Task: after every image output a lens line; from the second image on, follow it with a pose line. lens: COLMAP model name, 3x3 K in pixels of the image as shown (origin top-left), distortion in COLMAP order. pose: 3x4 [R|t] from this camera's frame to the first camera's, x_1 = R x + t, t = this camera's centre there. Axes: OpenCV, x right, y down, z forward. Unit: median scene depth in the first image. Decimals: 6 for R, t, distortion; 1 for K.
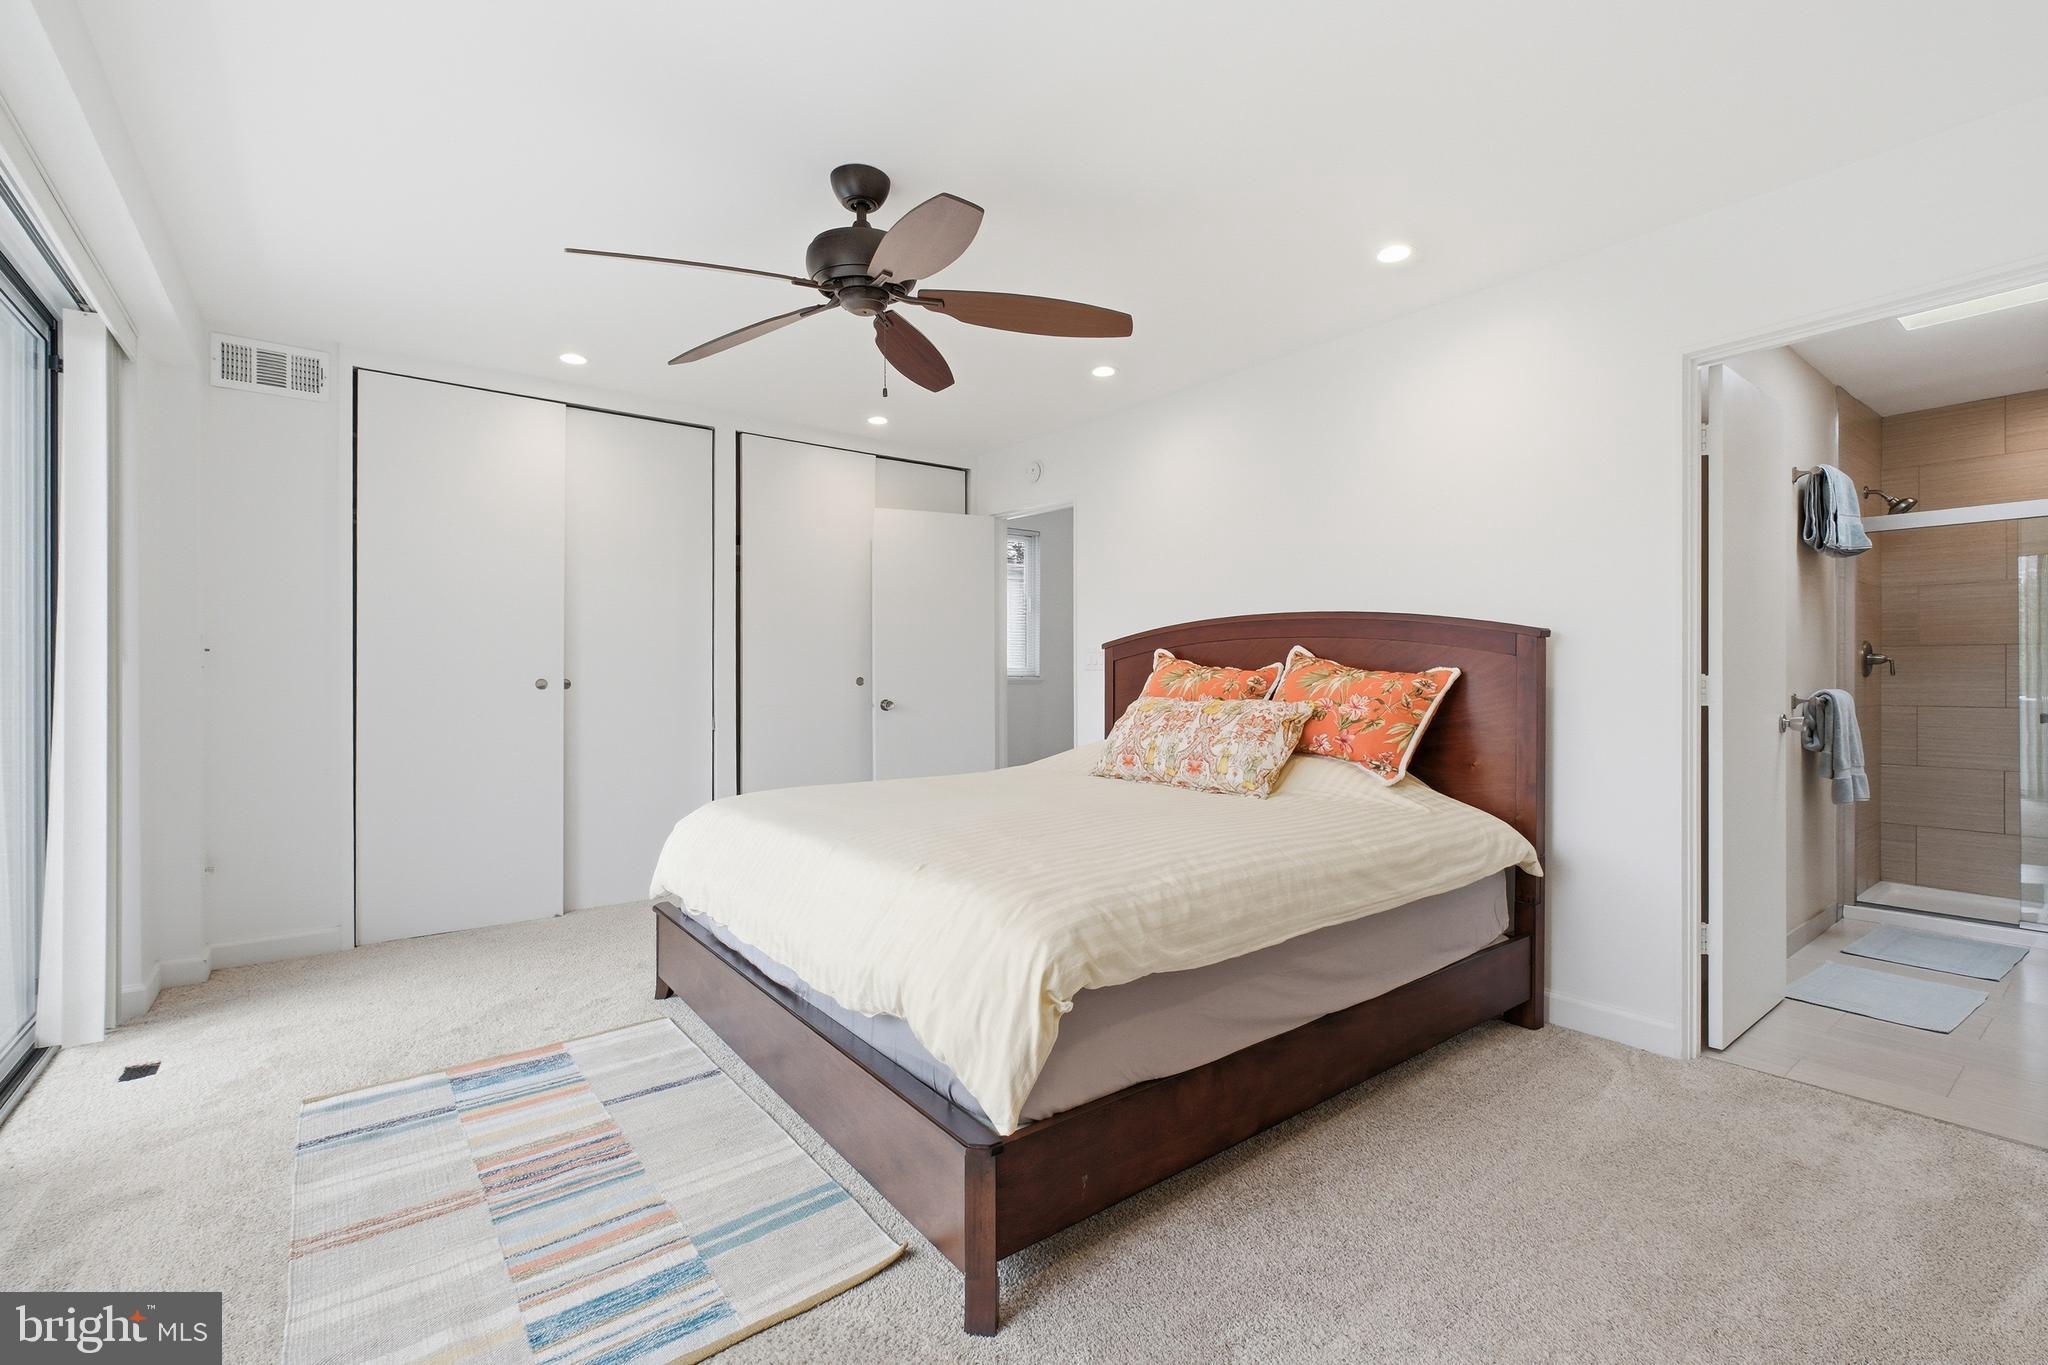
lens RADIAL K [[877.2, 0, 1029.5], [0, 877.2, 673.2], [0, 0, 1]] dist [-0.001462, 0.000898]
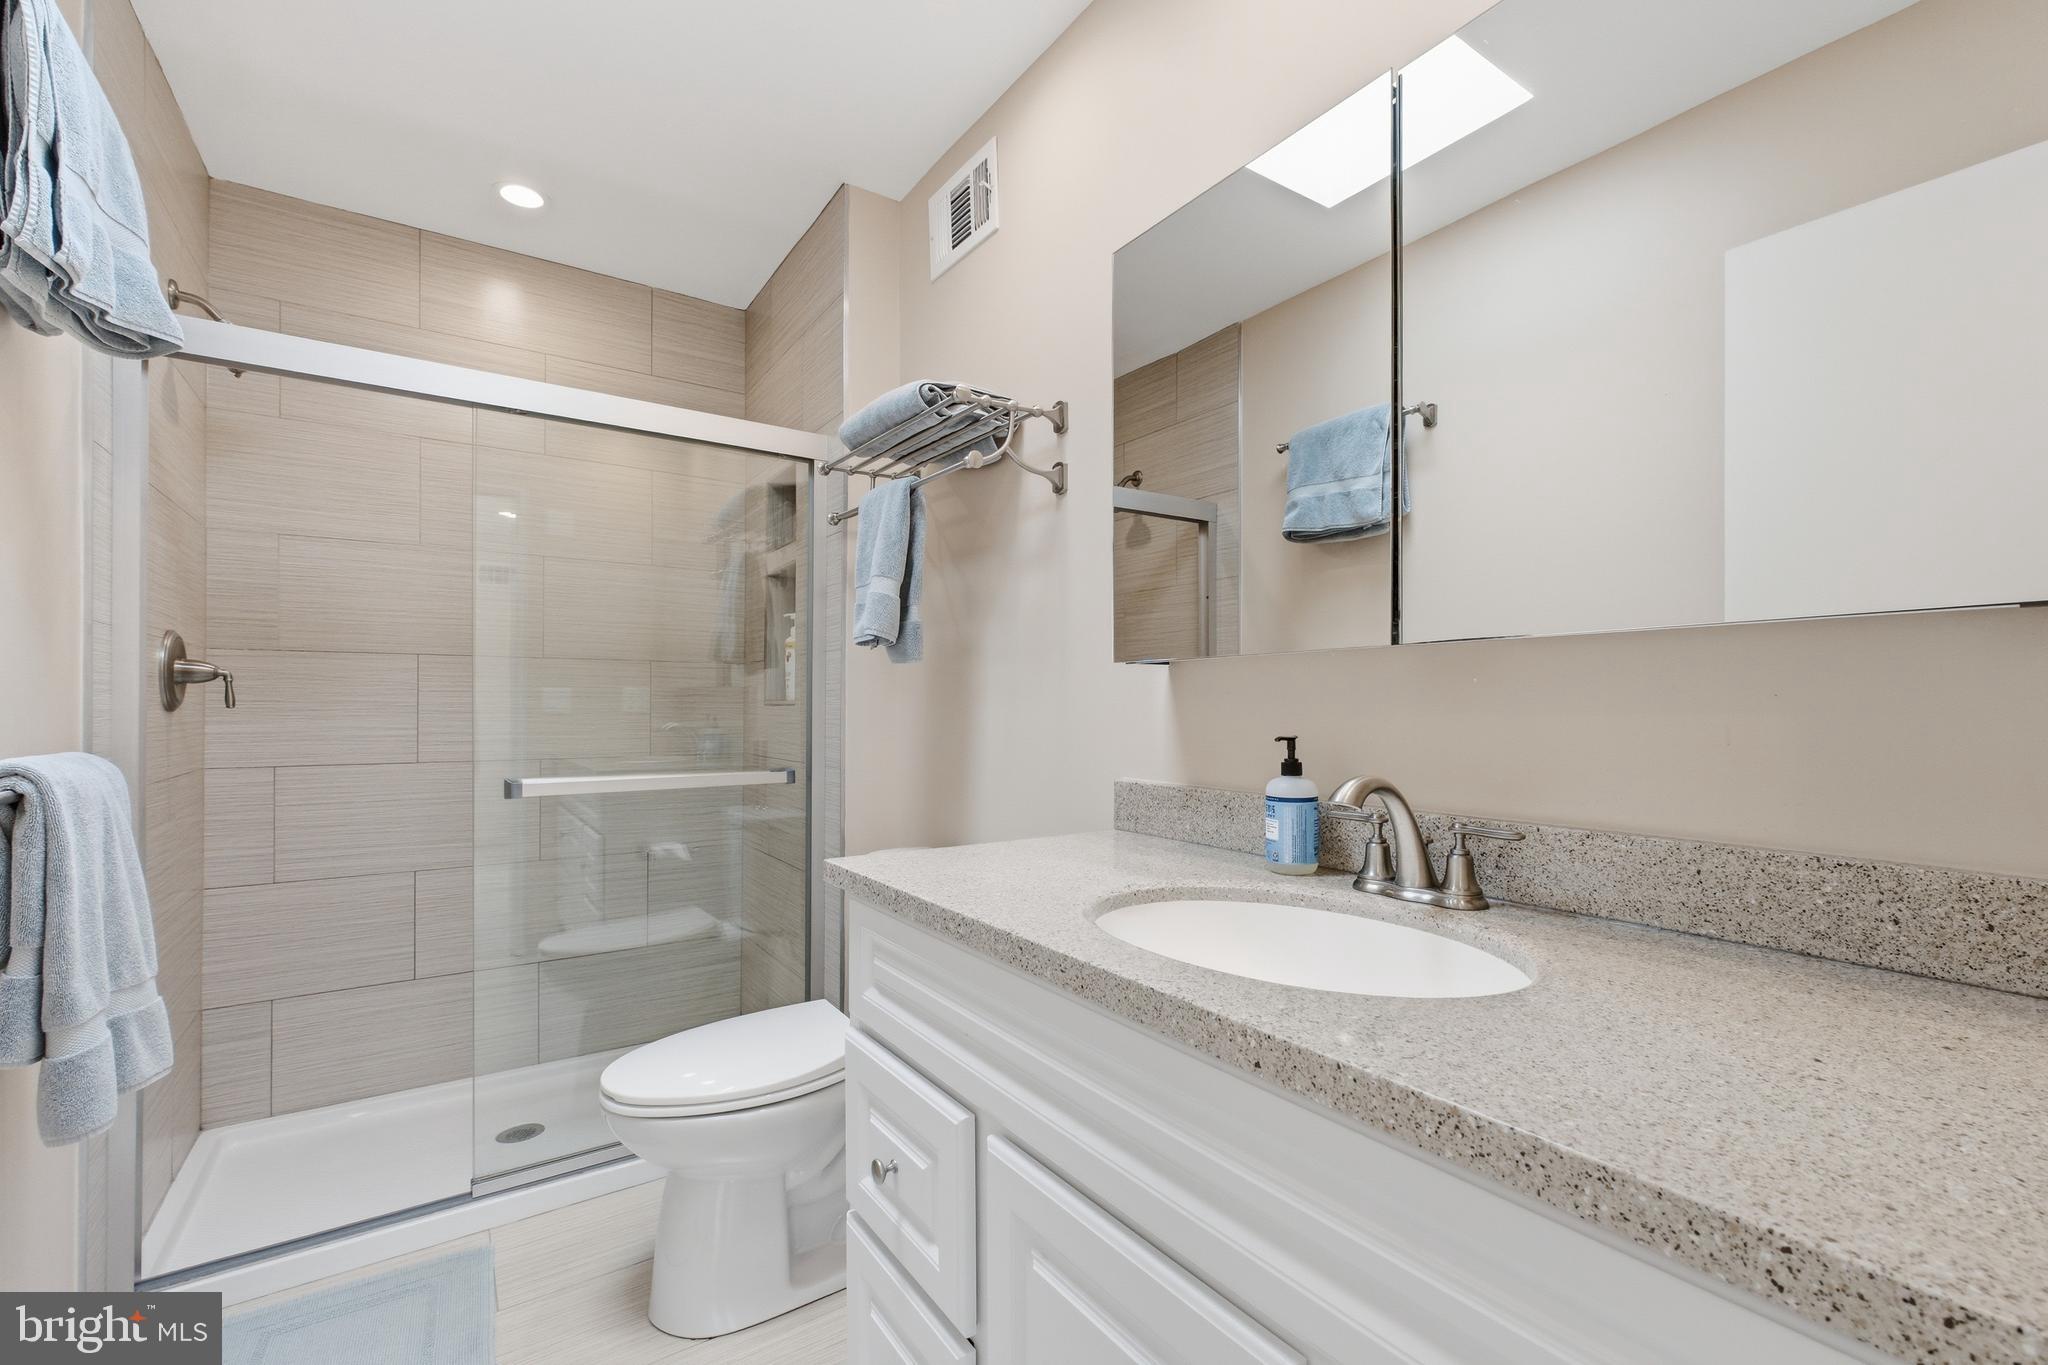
lens RADIAL K [[877.2, 0, 1032.6], [0, 877.2, 681.9], [0, 0, 1]] dist [-0.001462, 0.000898]
pose [[0.048719, 0.006223, 0.998793, 0.627521], [0.015750, 0.999851, -0.006998, -0.000829], [-0.998688, 0.016072, 0.048613, 0.640633]]
